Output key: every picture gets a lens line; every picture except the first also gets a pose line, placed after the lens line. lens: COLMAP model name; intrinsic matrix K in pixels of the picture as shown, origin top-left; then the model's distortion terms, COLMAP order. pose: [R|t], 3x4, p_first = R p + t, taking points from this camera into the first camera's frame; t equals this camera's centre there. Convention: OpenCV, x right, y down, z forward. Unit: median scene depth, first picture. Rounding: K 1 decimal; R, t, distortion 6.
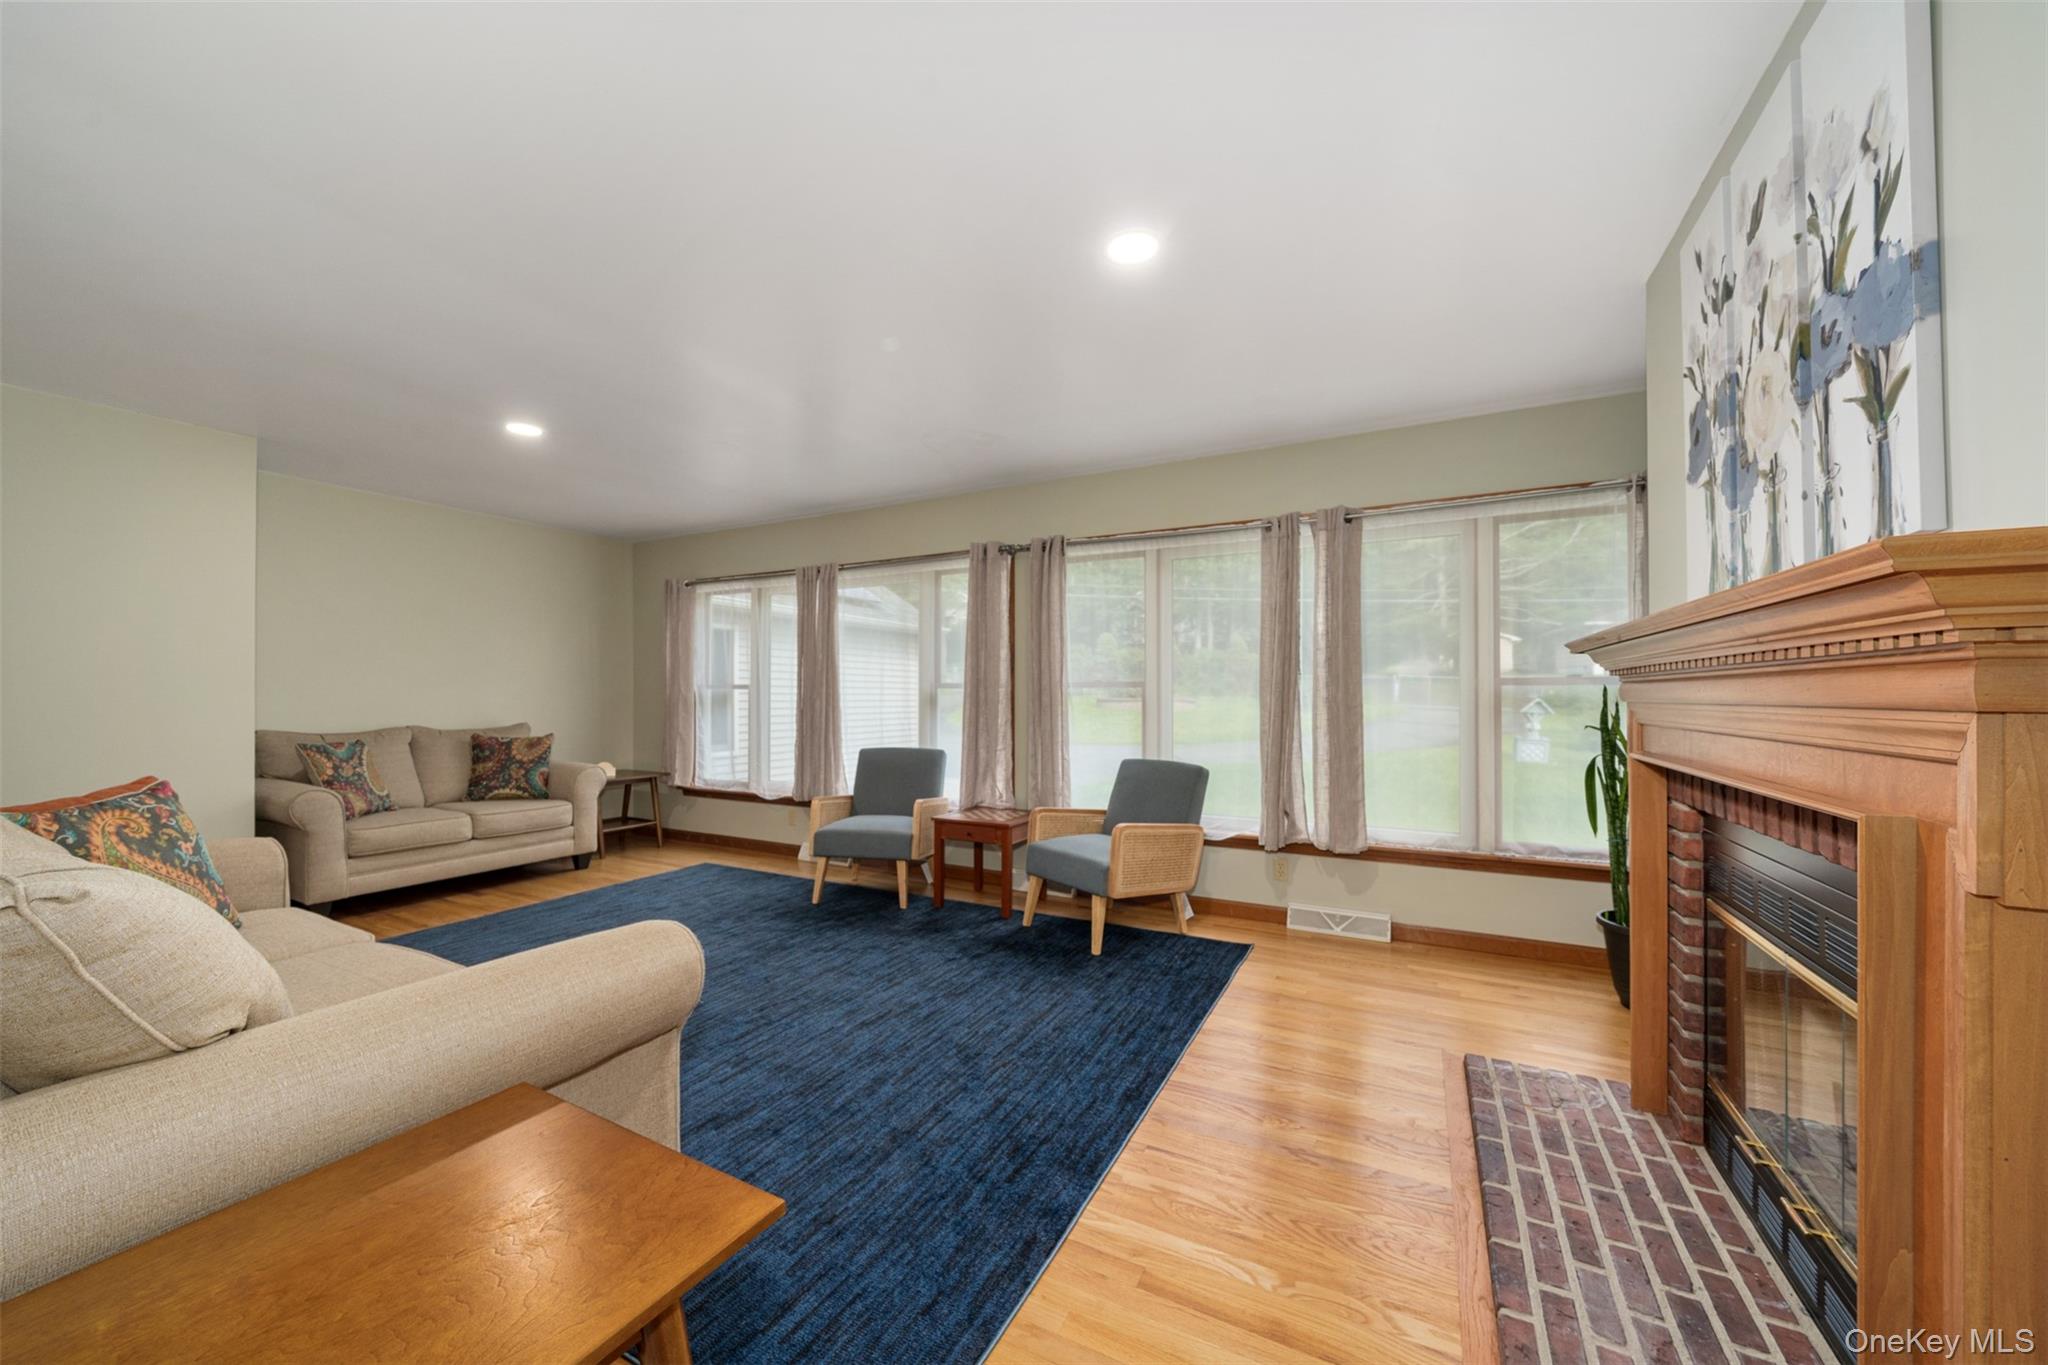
lens RADIAL K [[753.0, 0, 1019.2], [0, 753.0, 692.9], [0, 0, 1]] dist [-0.000711, -0.000119]
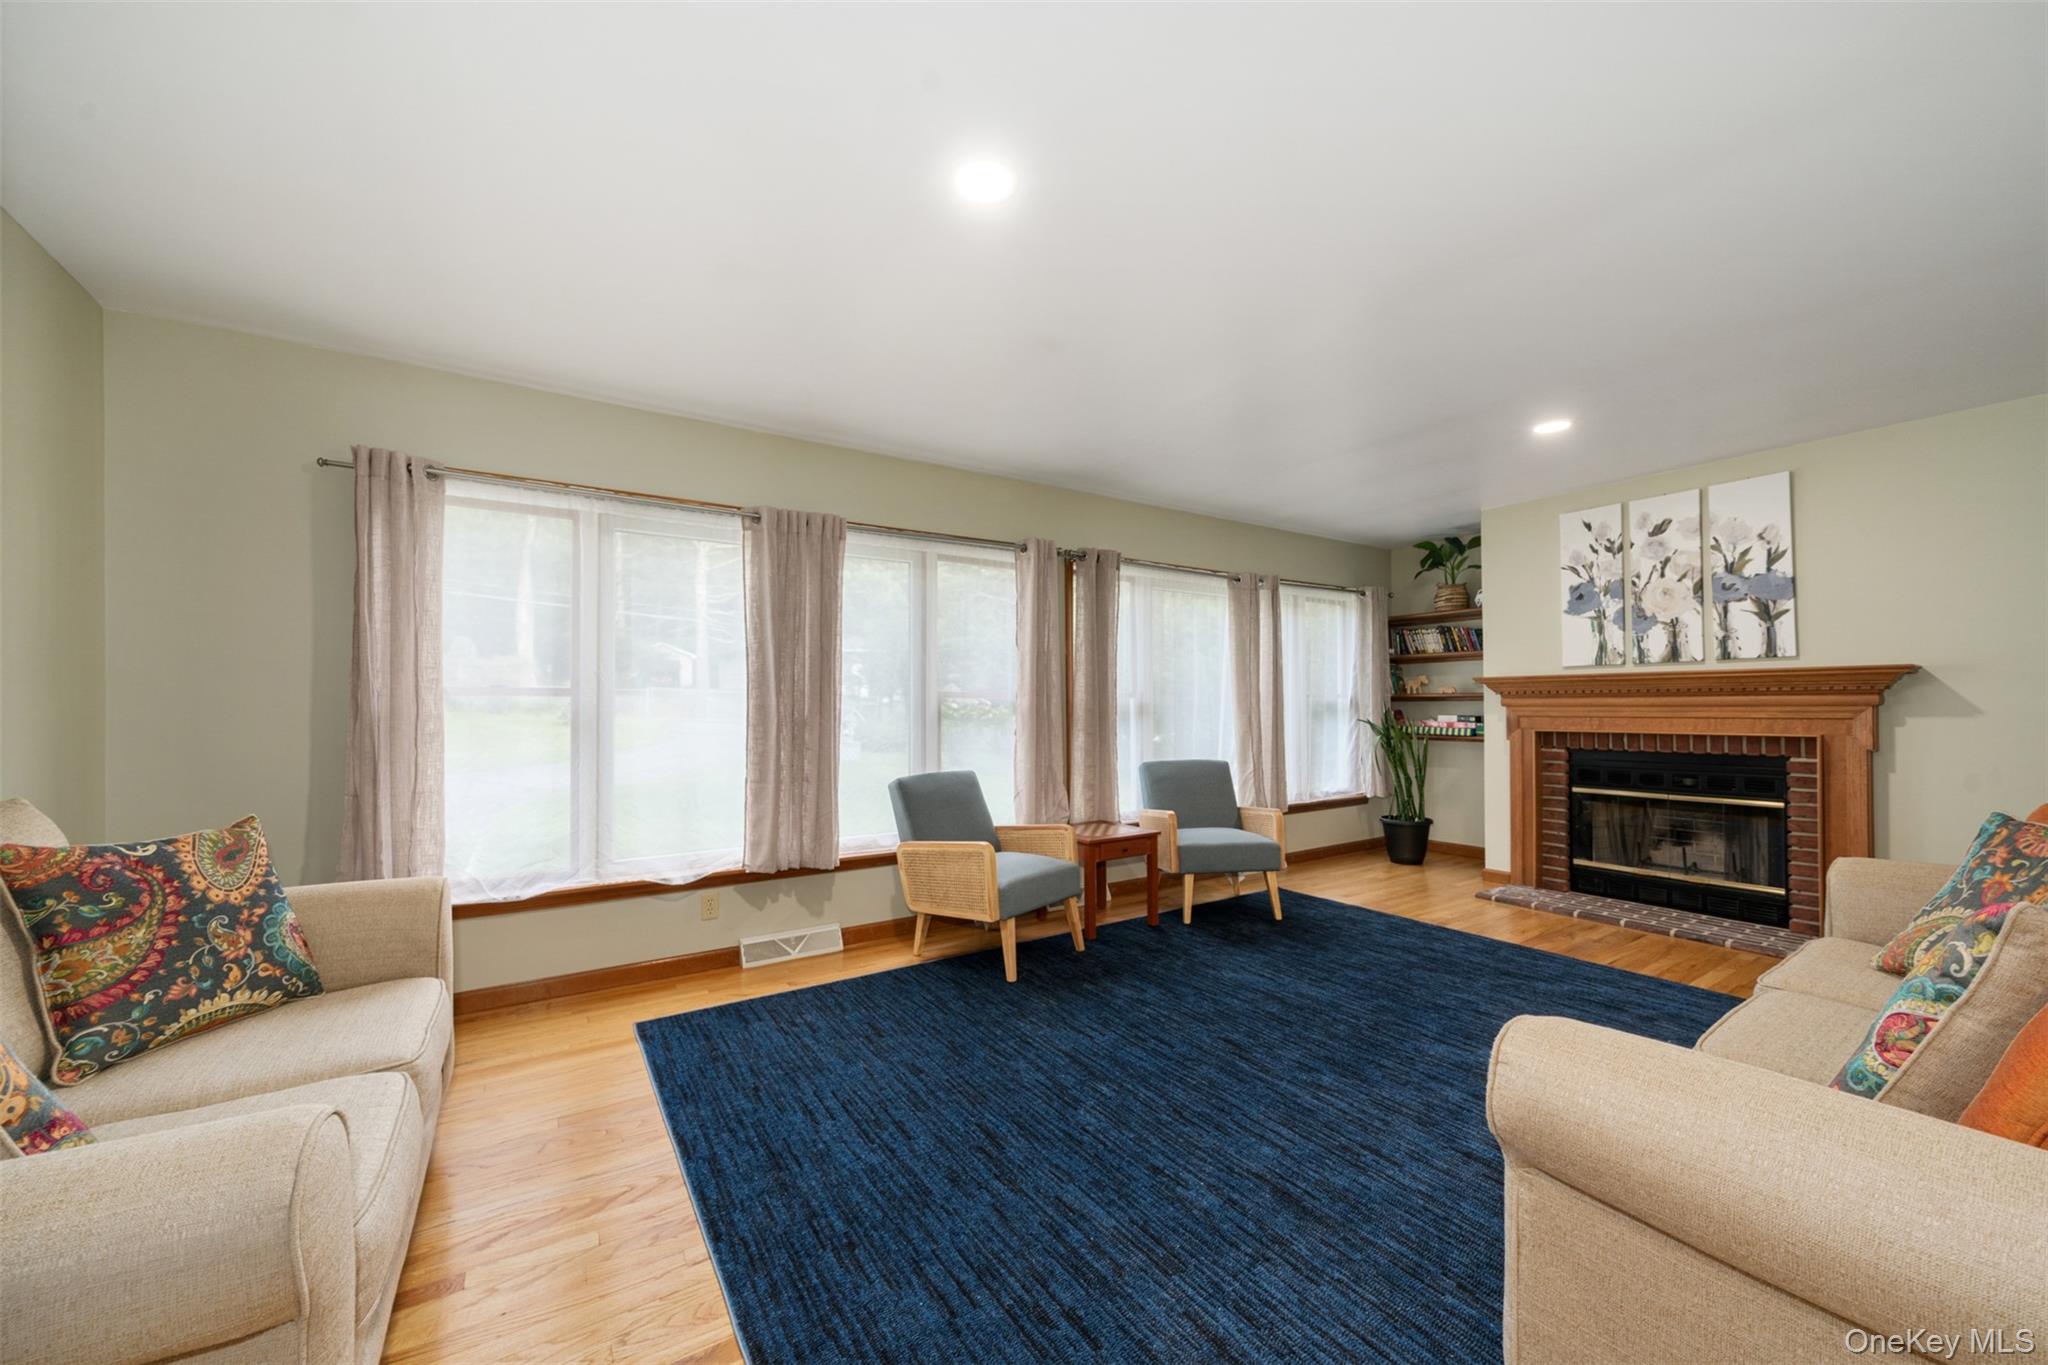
lens RADIAL K [[795.3, 0, 1096.3], [0, 795.3, 682.3], [0, 0, 1]] dist [0.102722, 0.000012]
pose [[0.442291, 0.023858, 0.896554, -1.004266], [0.001820, 0.999620, -0.027498, 0.003086], [-0.896870, 0.013794, 0.442080, 0.568039]]
